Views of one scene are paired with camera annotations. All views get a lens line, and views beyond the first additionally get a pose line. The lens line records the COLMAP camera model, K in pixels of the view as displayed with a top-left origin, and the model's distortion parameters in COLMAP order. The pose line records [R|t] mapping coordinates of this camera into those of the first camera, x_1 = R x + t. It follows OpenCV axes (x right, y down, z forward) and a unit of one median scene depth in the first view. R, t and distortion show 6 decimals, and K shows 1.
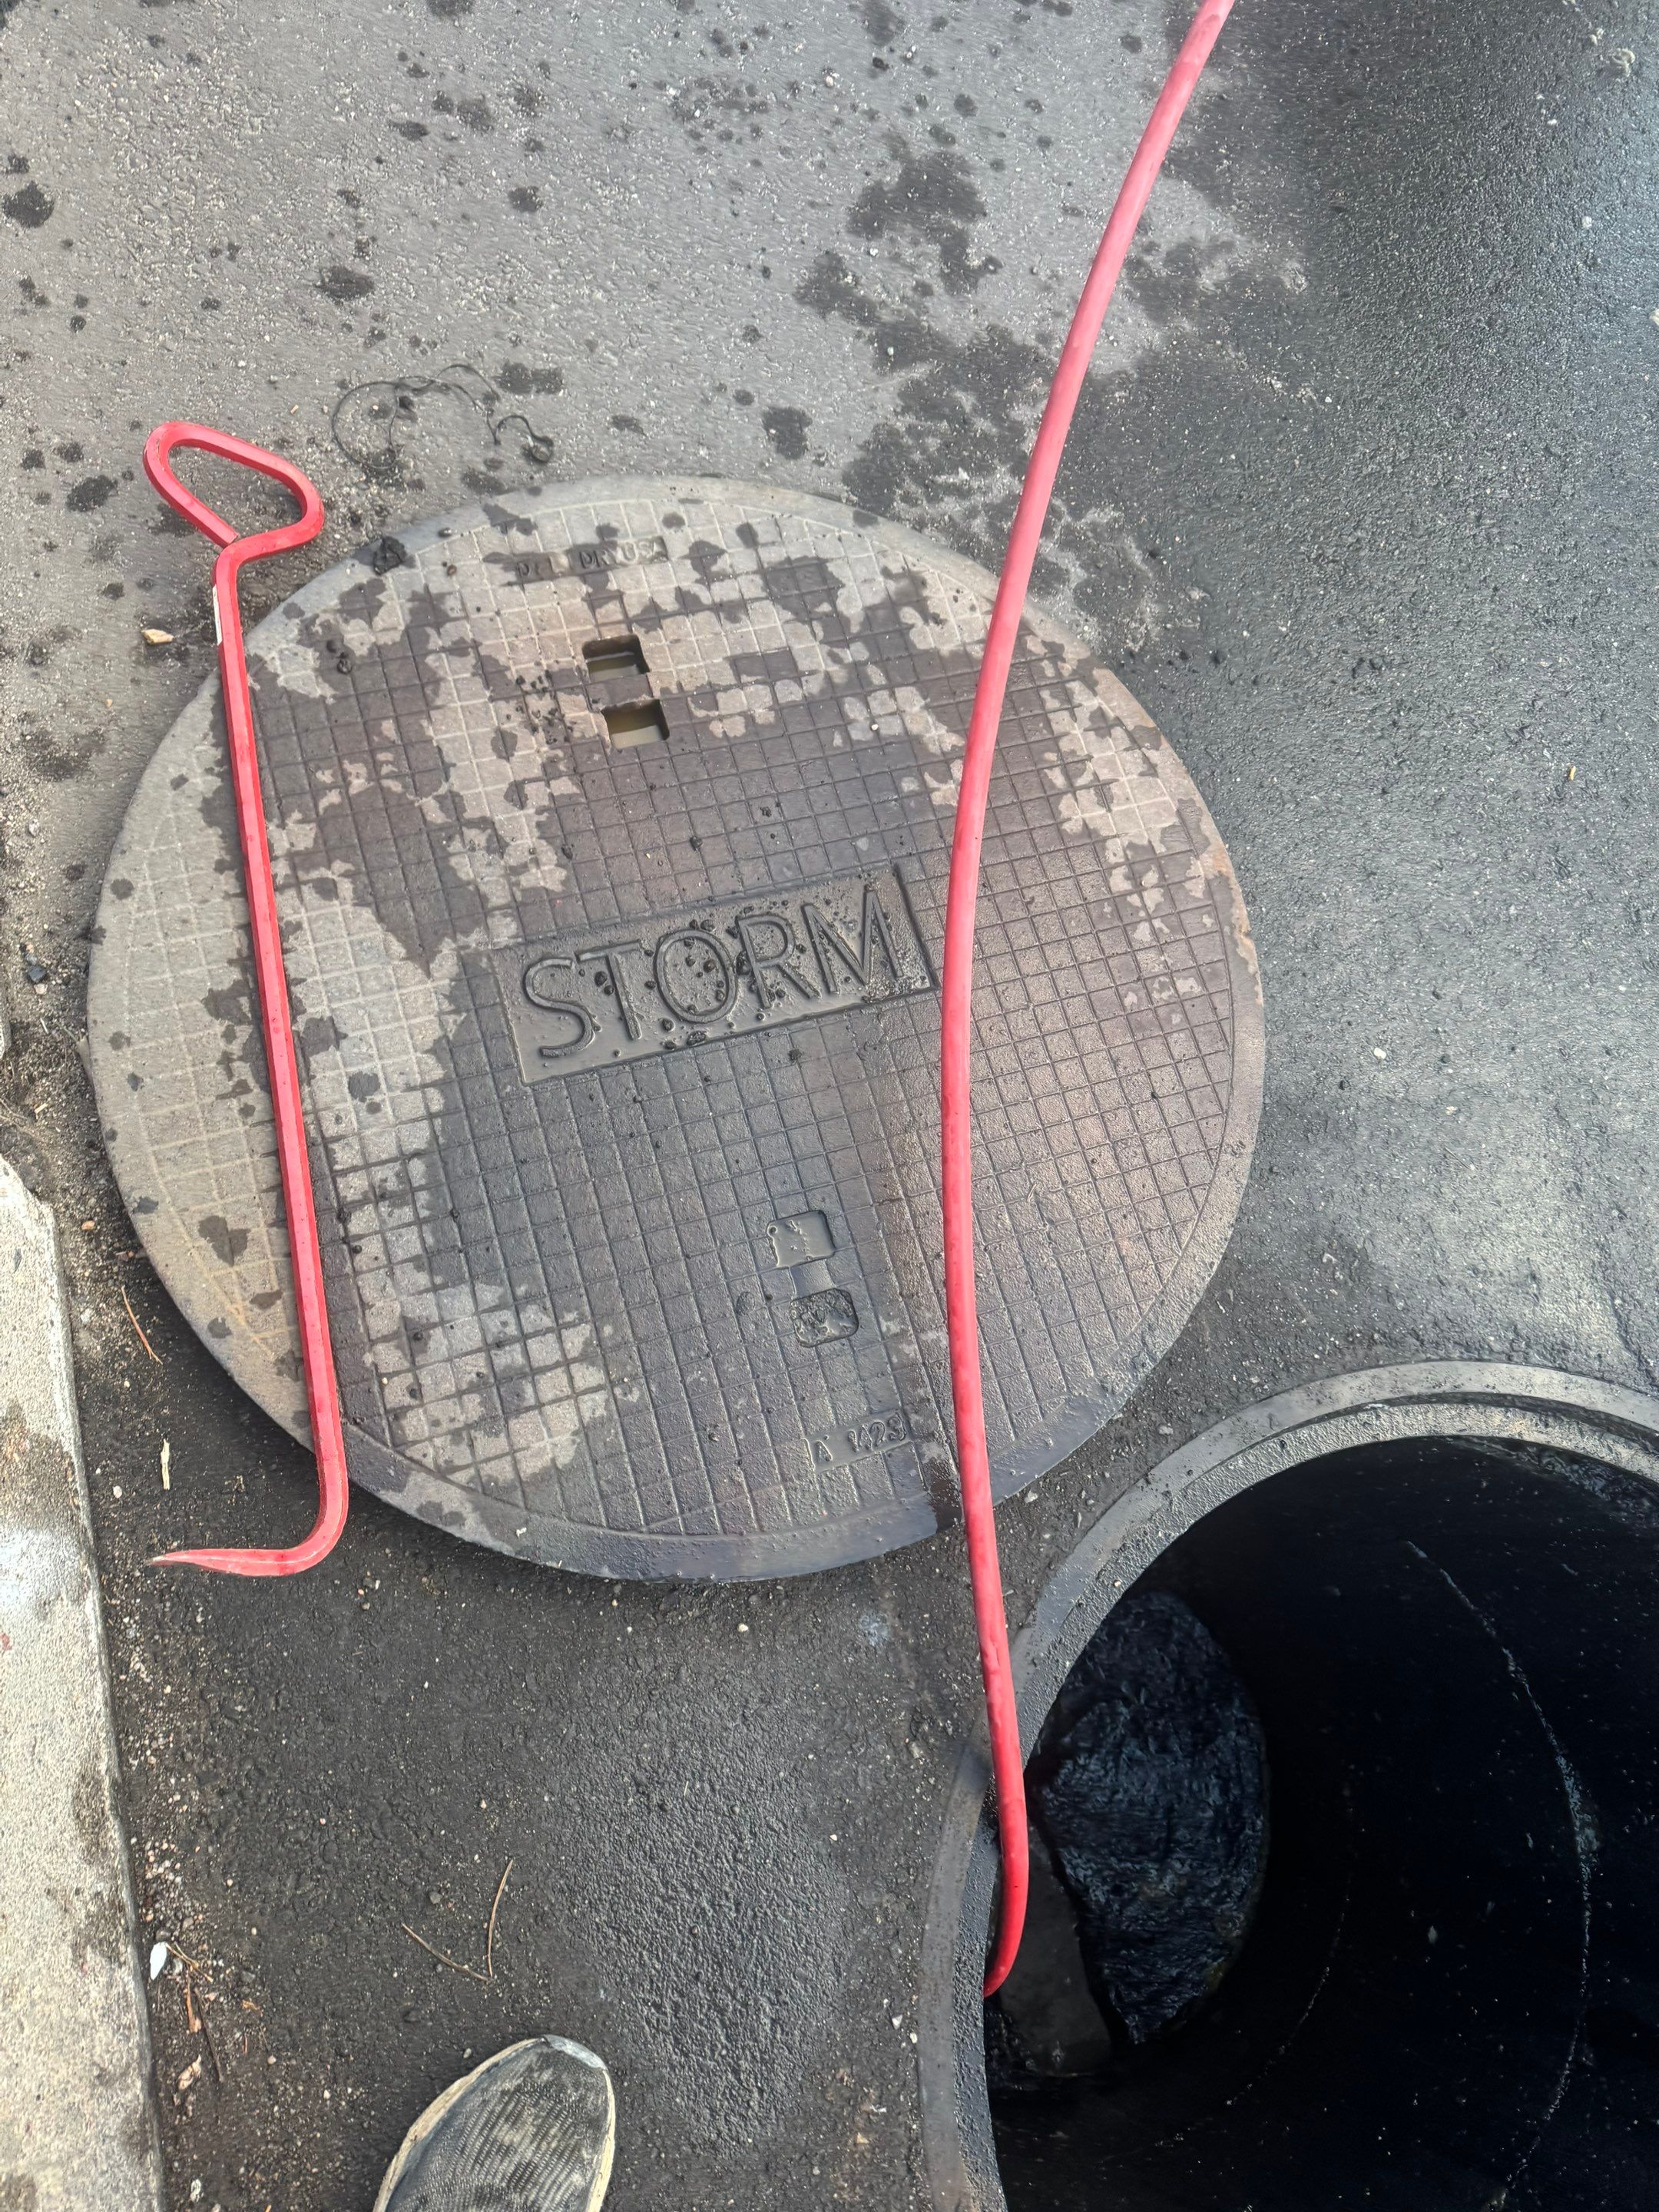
lens RADIAL K [[1520.1, 0, 829.5], [0, 1520.1, 1106.0], [0, 0, 1]] dist [-0.002167, -0.002805]
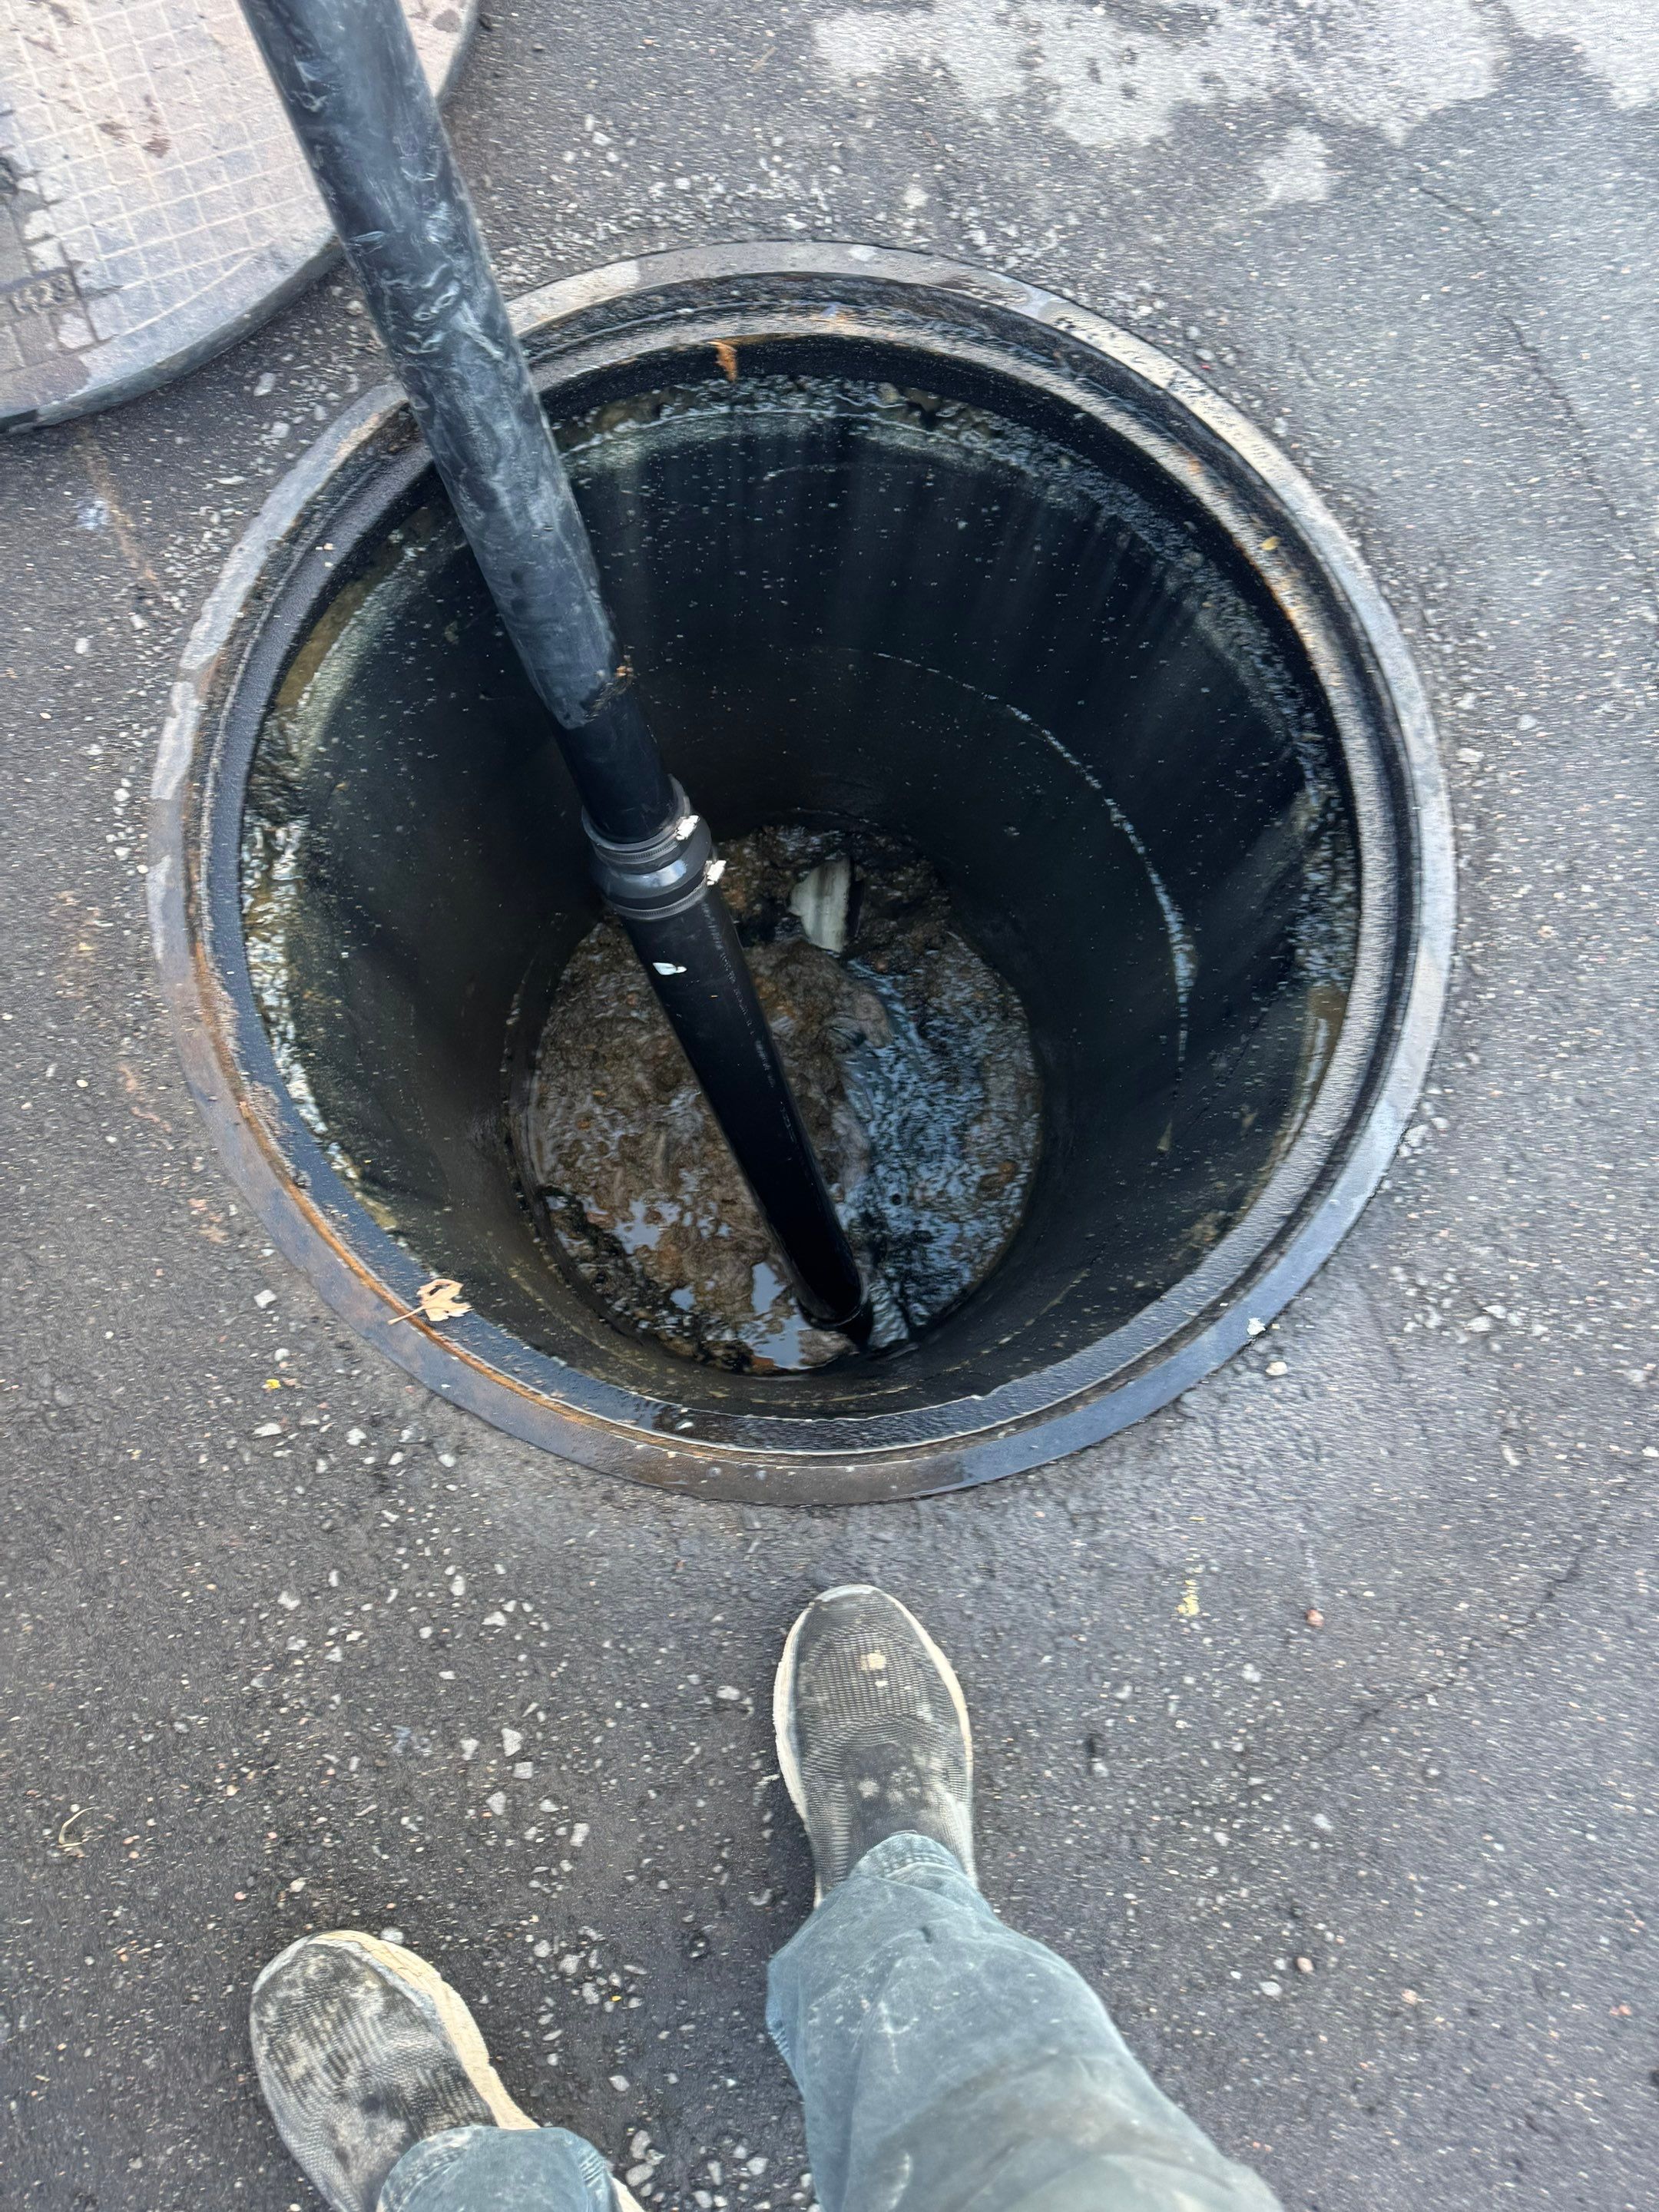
lens RADIAL K [[1520.1, 0, 829.5], [0, 1520.1, 1106.0], [0, 0, 1]] dist [-0.002167, -0.002805]
pose [[0.992914, -0.092205, -0.074972, 0.553391], [0.105412, 0.974645, 0.197369, 0.582953], [0.054873, -0.203873, 0.977458, -0.021346]]
